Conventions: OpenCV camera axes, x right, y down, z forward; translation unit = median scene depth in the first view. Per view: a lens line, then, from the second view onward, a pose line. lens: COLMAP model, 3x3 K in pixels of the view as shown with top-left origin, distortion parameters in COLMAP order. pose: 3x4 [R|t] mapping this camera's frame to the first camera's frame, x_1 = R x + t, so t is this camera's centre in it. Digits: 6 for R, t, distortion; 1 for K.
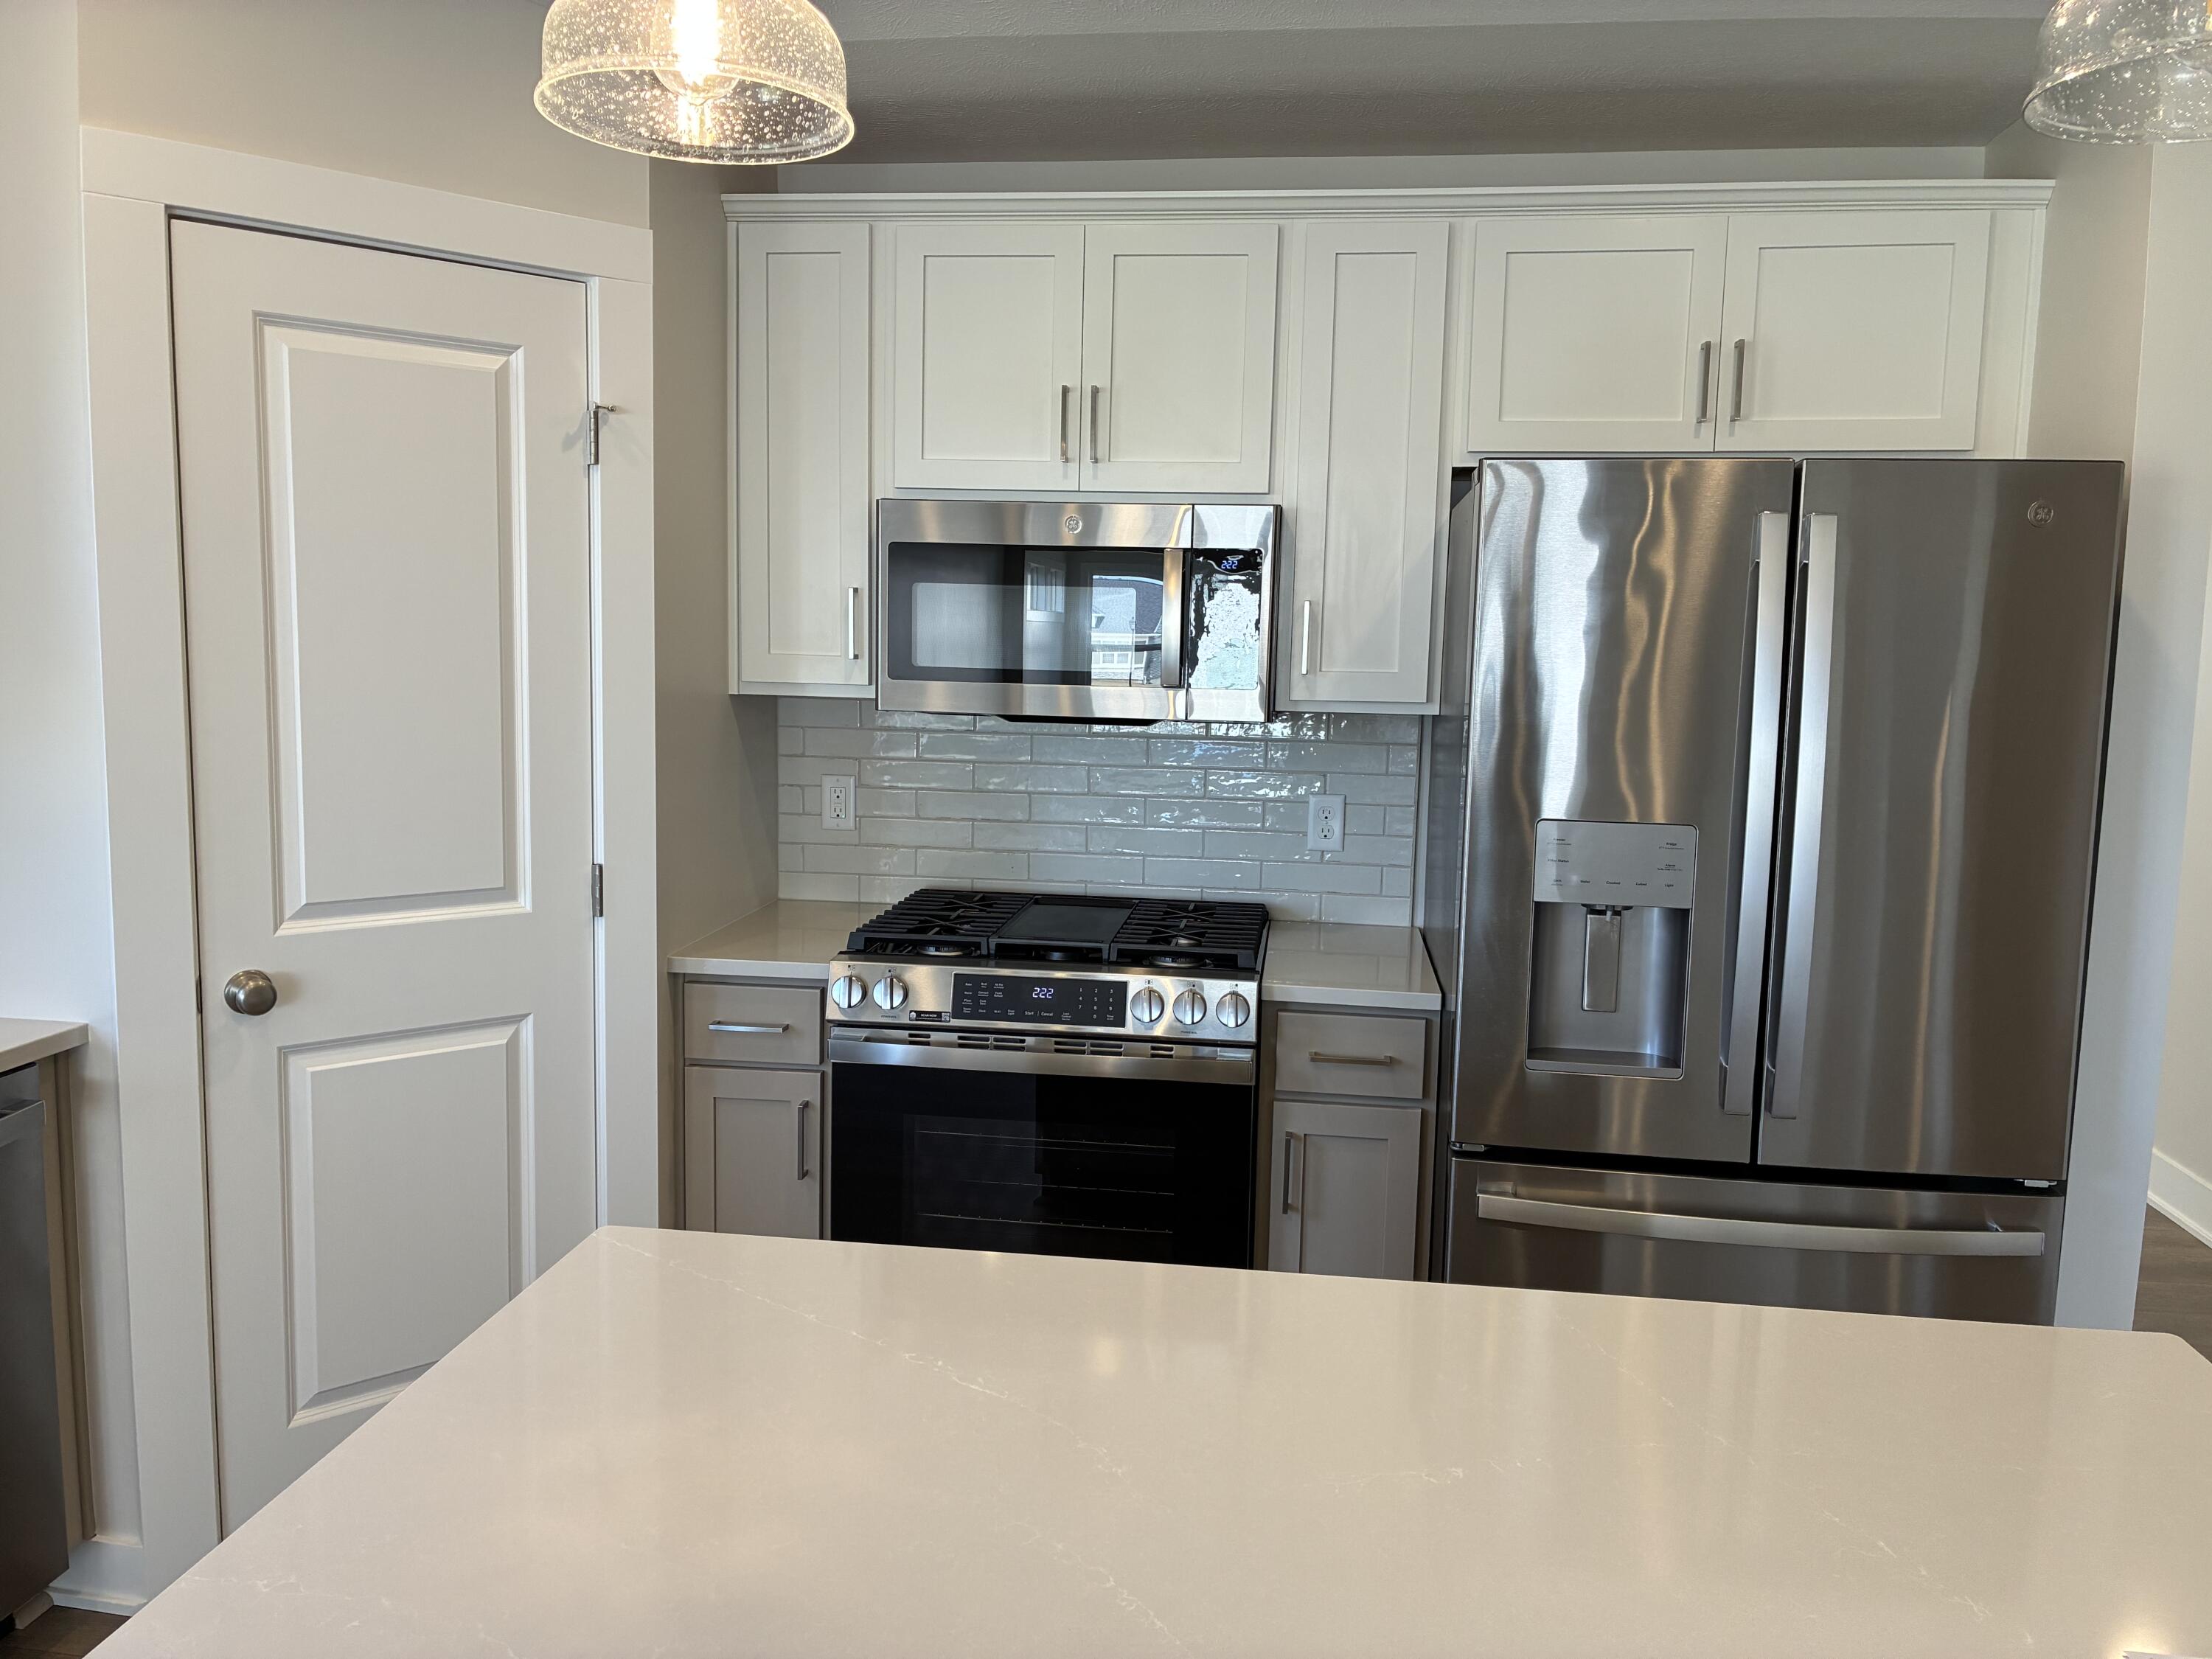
lens RADIAL K [[1674.1, 0, 1093.8], [0, 1674.1, 819.9], [0, 0, 1]] dist [0.055969, -0.067406]
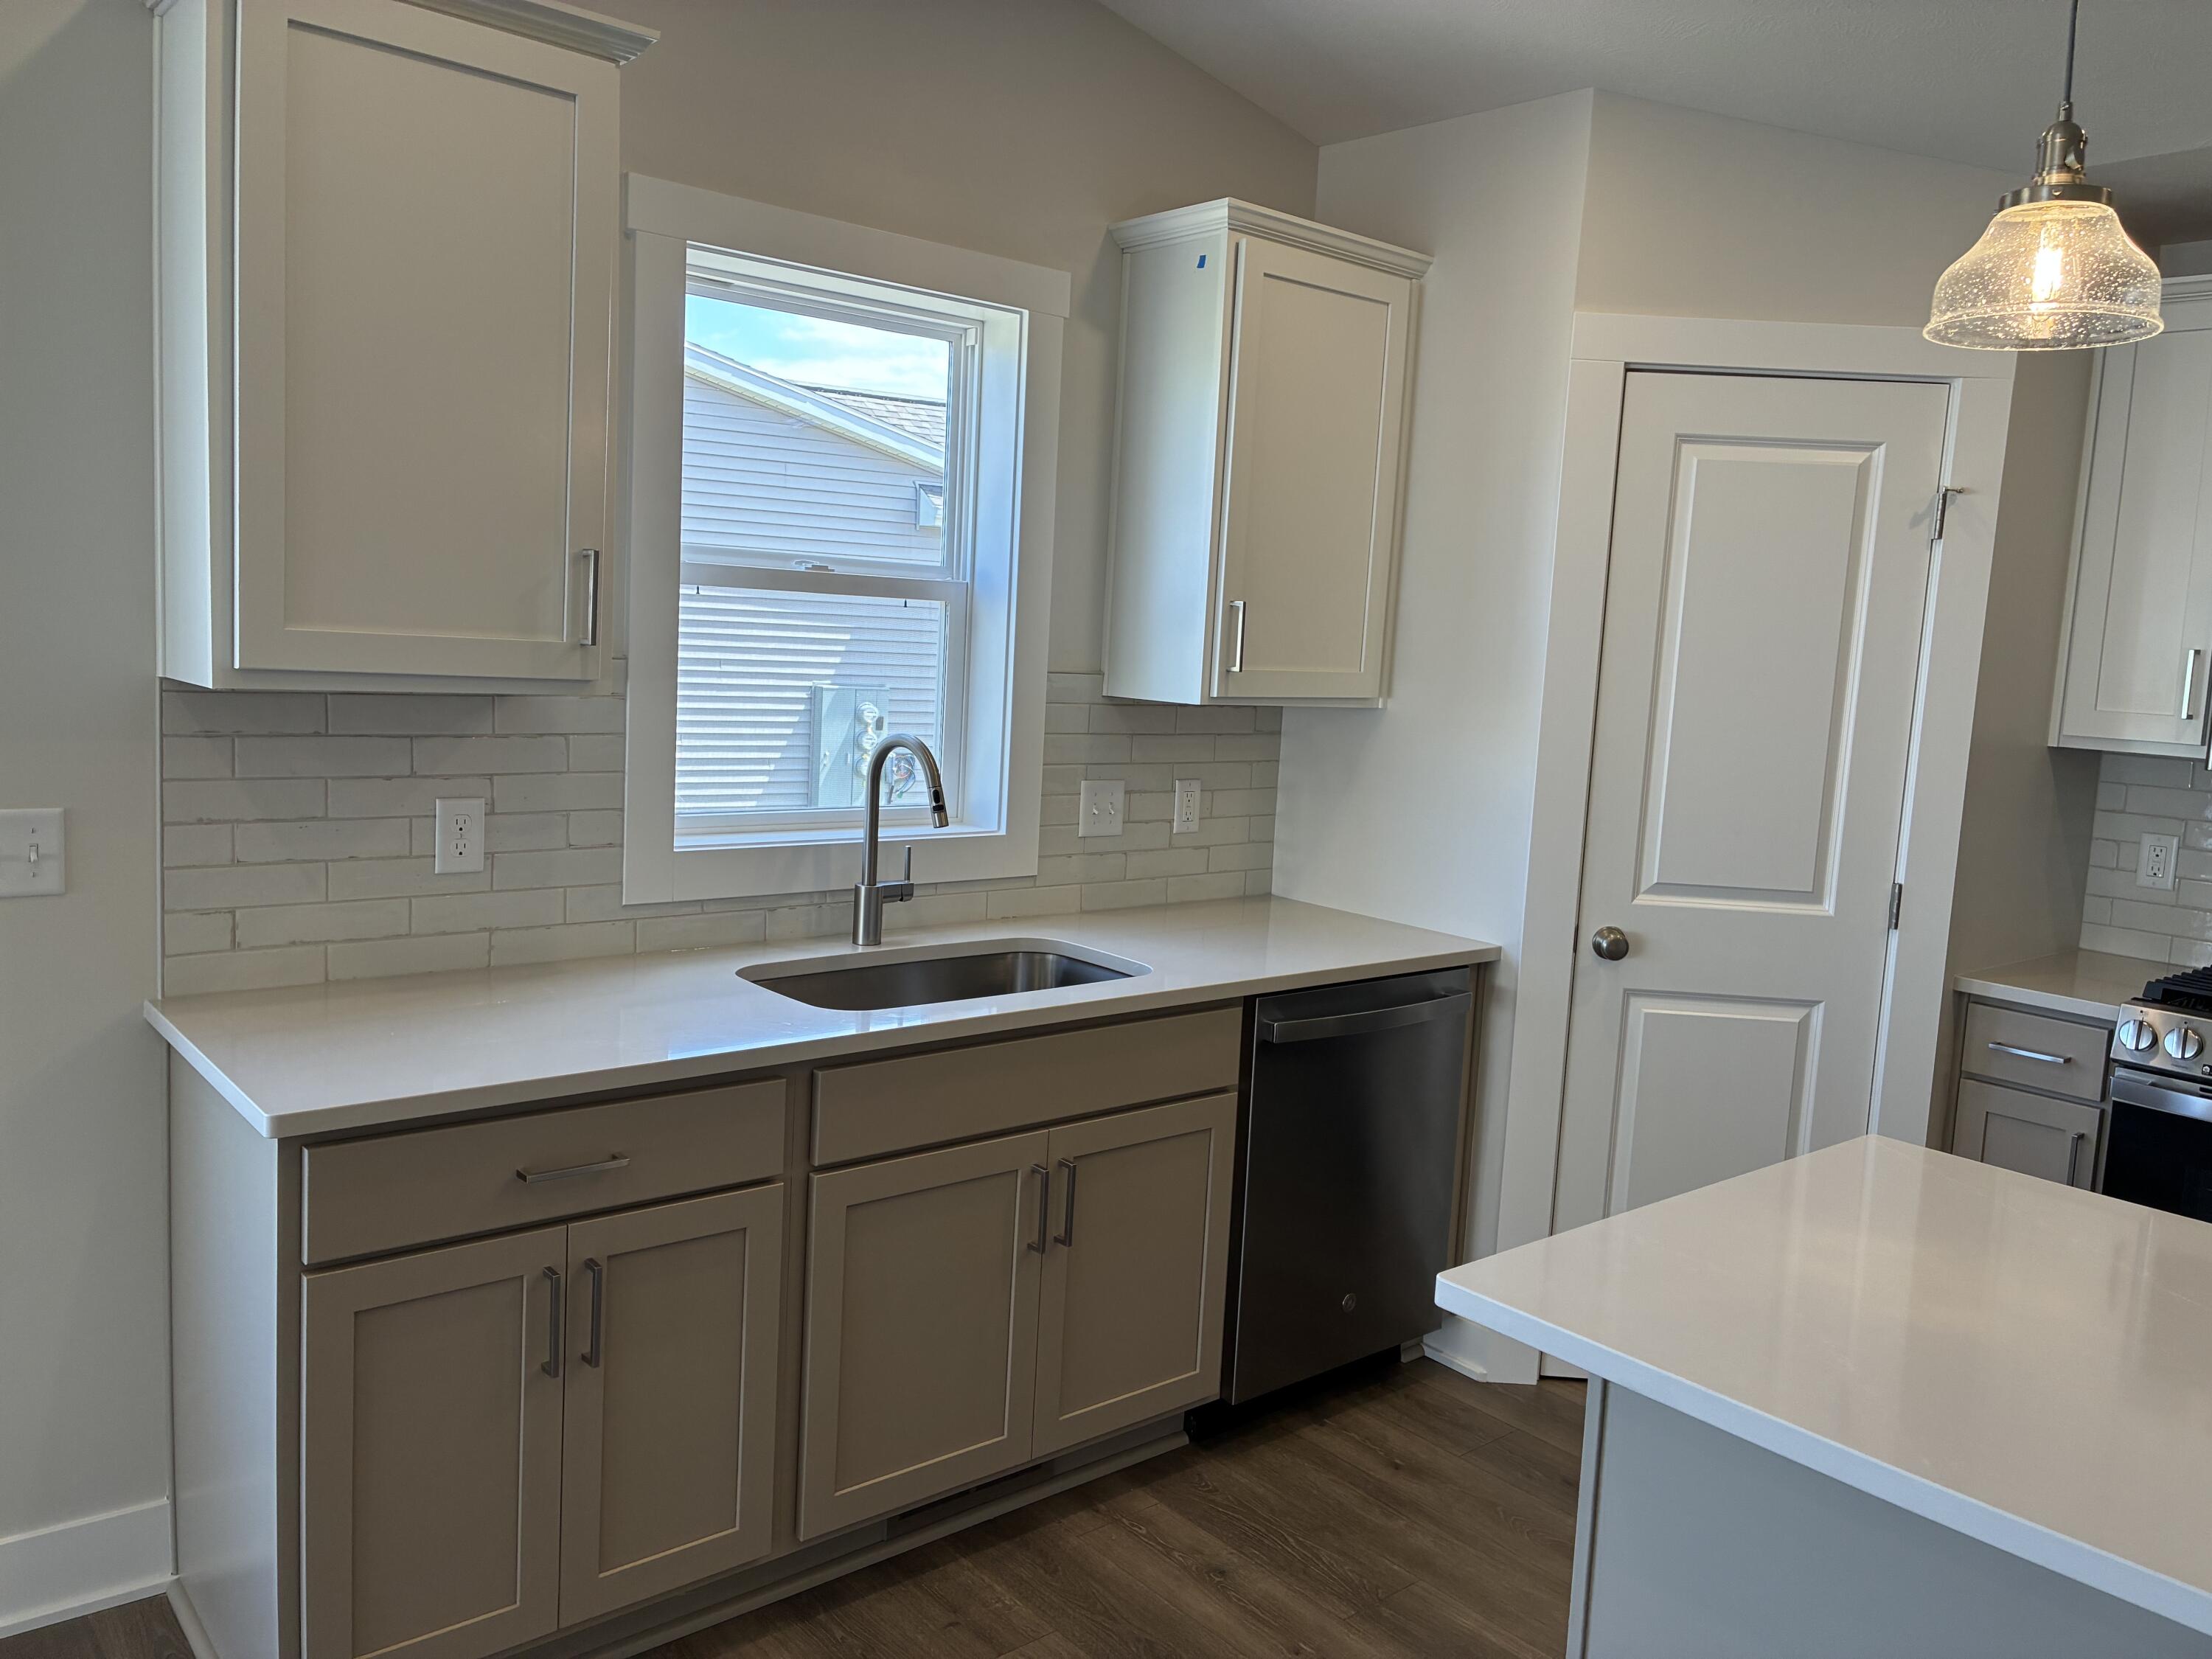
lens RADIAL K [[1674.1, 0, 1091.5], [0, 1674.1, 814.4], [0, 0, 1]] dist [0.055969, -0.067406]
pose [[0.737309, 0.091361, -0.669349, 0.072134], [-0.113172, 0.993515, 0.010944, 0.030949], [0.666008, 0.067683, 0.742867, -0.244447]]
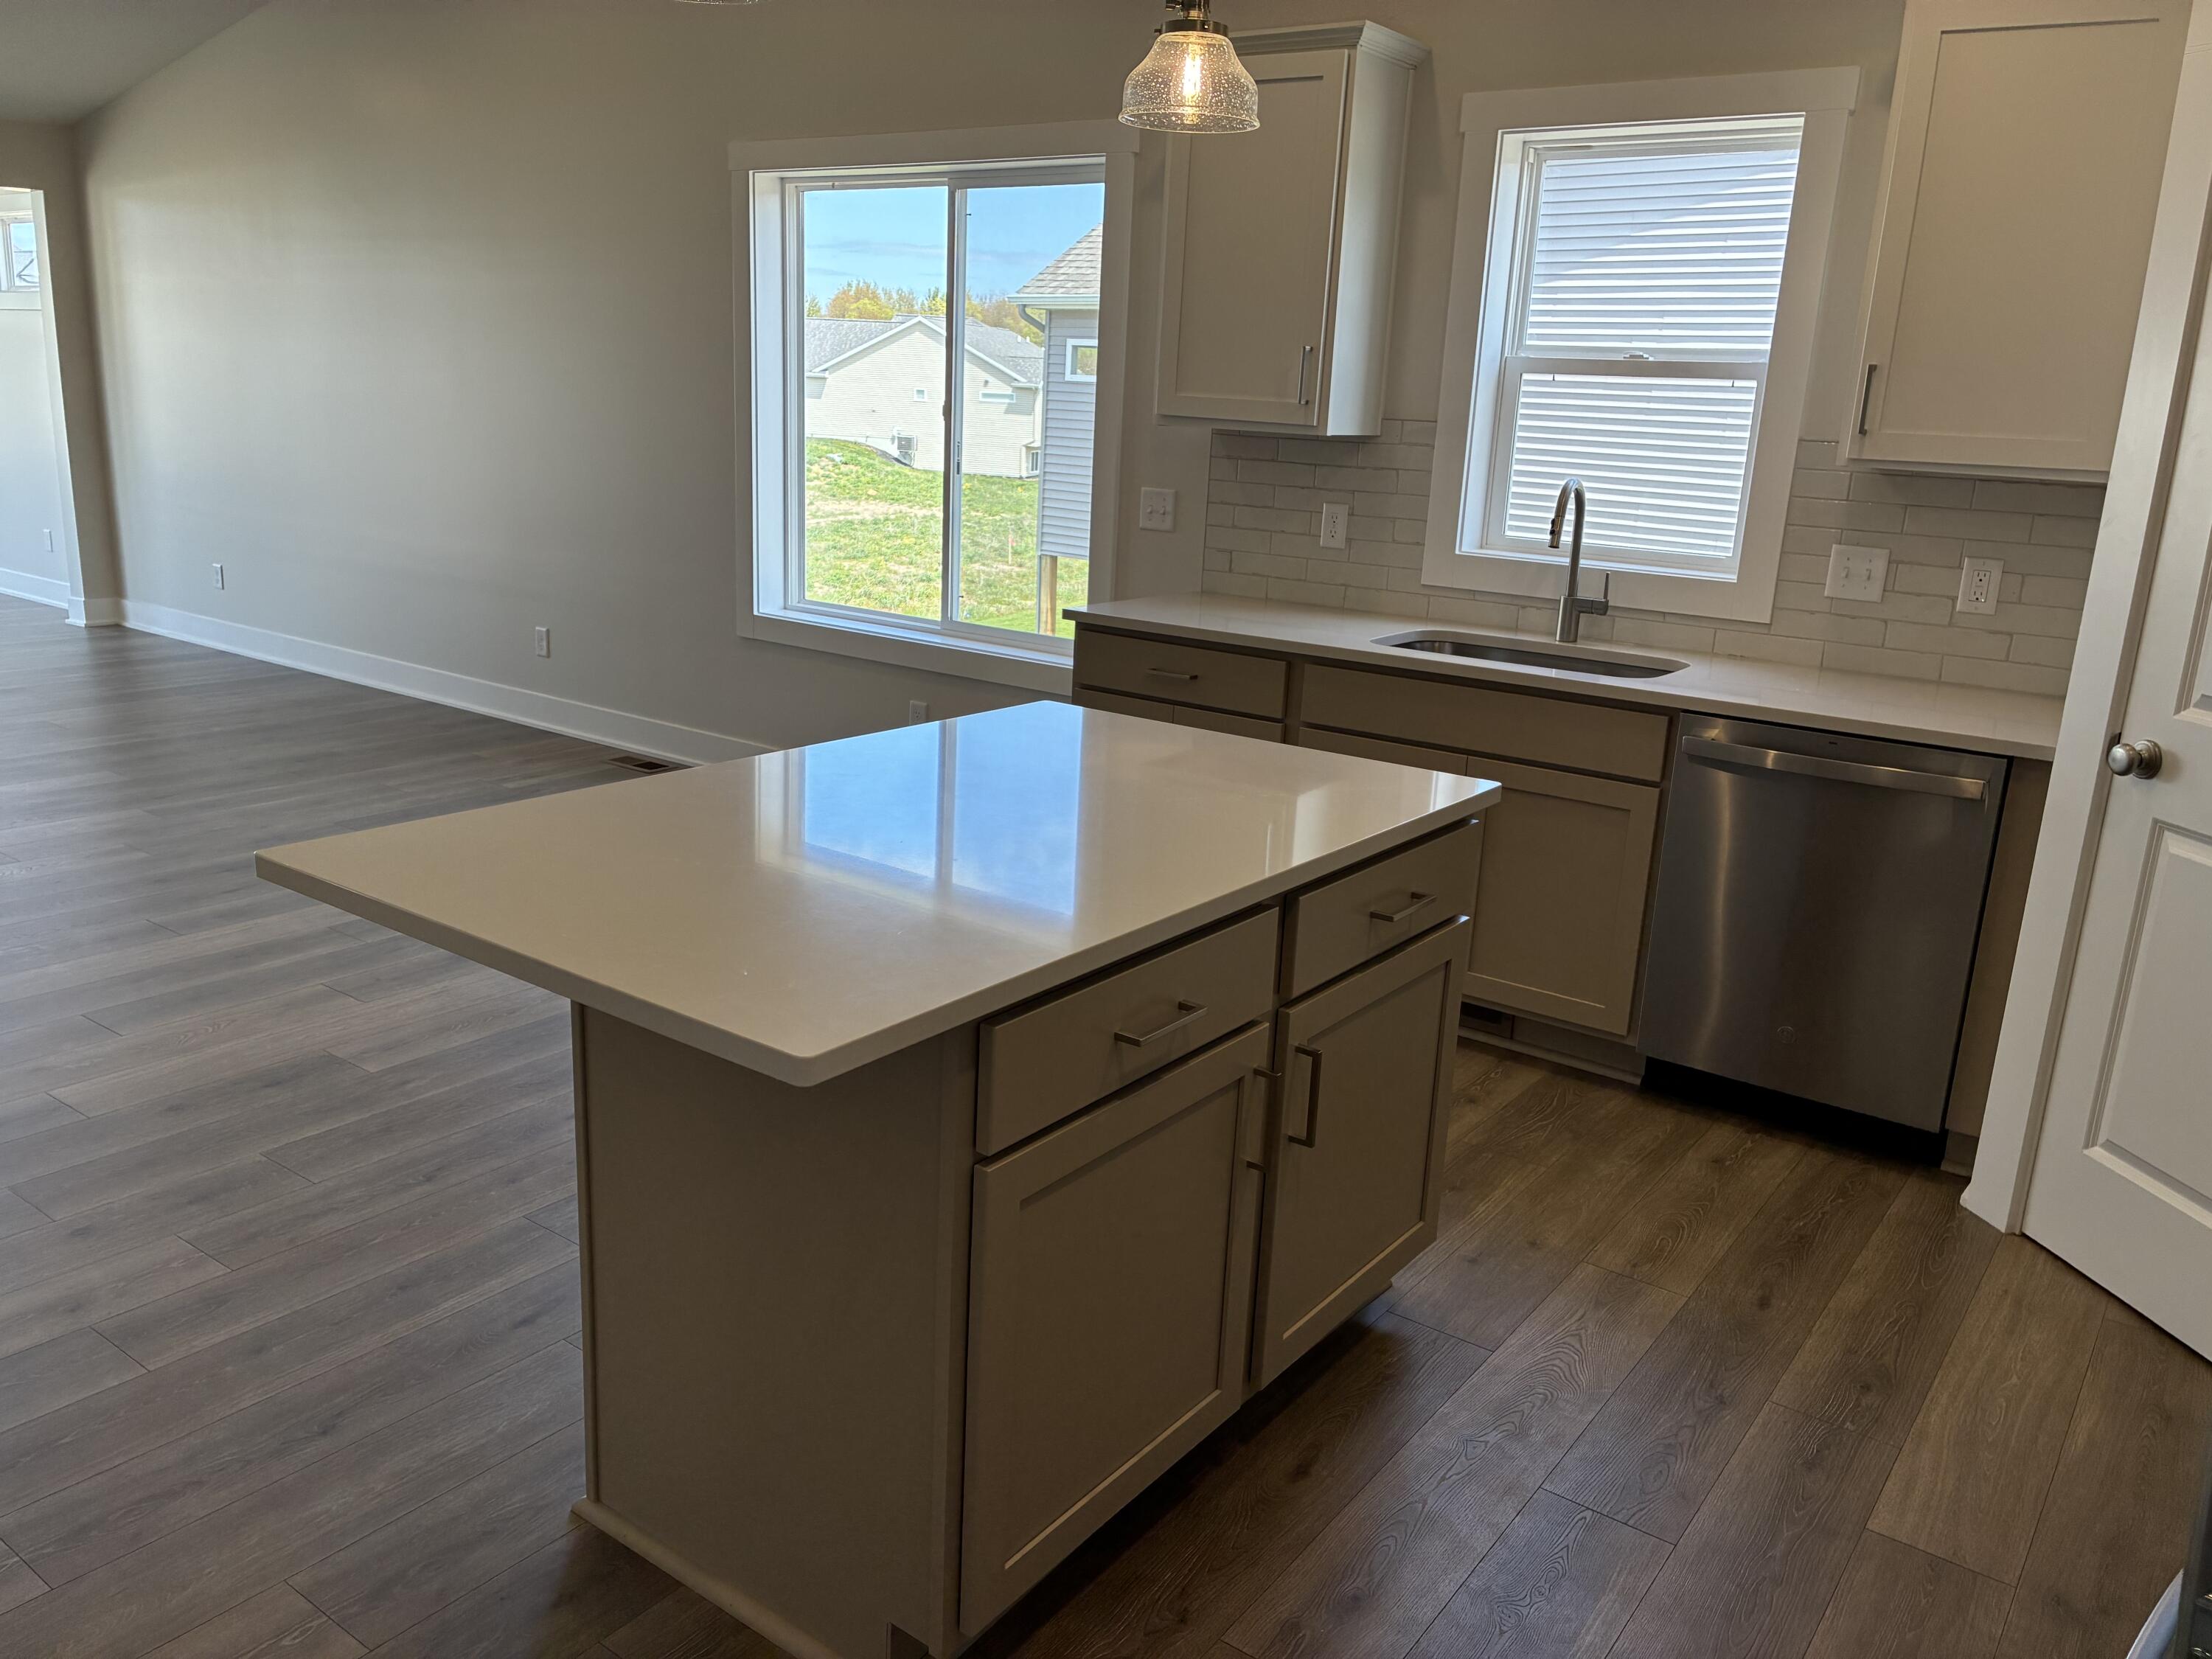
lens RADIAL K [[1674.1, 0, 1104.7], [0, 1674.1, 831.7], [0, 0, 1]] dist [0.055969, -0.067406]
pose [[-0.484371, 0.180414, -0.856058, 0.748783], [-0.157039, 0.944682, 0.287947, -0.063057], [0.860653, 0.273908, -0.429245, 0.844706]]
